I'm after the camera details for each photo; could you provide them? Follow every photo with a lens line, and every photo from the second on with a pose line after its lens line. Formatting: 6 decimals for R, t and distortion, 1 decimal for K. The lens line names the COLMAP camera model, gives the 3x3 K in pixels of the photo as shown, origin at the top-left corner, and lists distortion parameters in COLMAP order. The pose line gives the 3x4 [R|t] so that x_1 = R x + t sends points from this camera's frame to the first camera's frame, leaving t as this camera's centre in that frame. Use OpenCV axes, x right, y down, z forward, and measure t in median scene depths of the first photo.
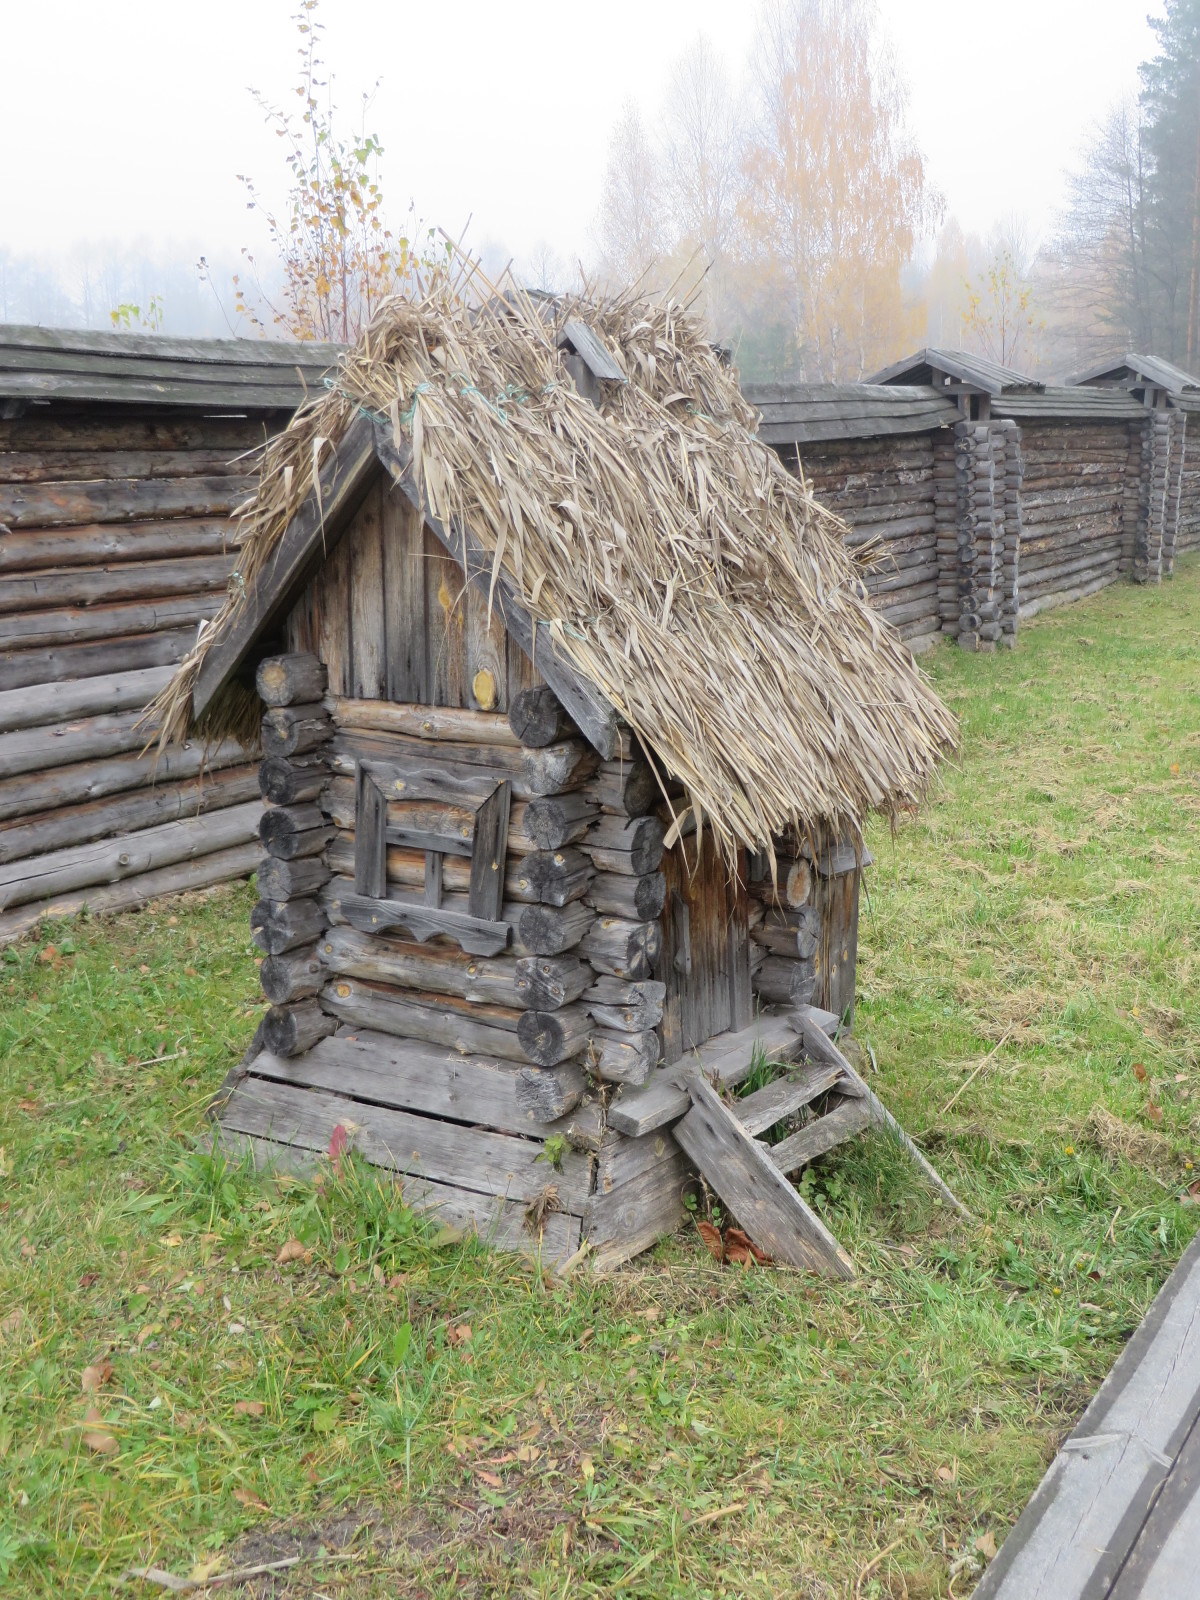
lens RADIAL K [[1844.9, 0, 600.0], [0, 1844.9, 800.0], [0, 0, 1]] dist [-0.008439, -0.021383]
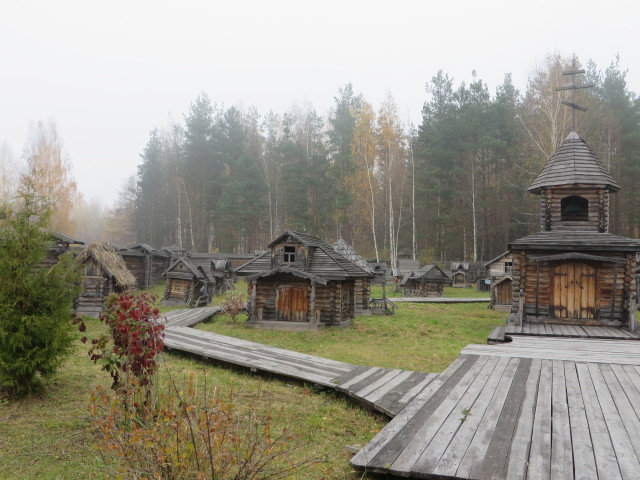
lens RADIAL K [[594.6, 0, 320.0], [0, 594.6, 240.0], [0, 0, 1]] dist [-0.007388, -0.005630]
pose [[0.835252, 0.054699, 0.547140, -0.164917], [0.074204, 0.974725, -0.210724, 0.108353], [-0.544837, 0.216607, 0.810082, -0.499363]]
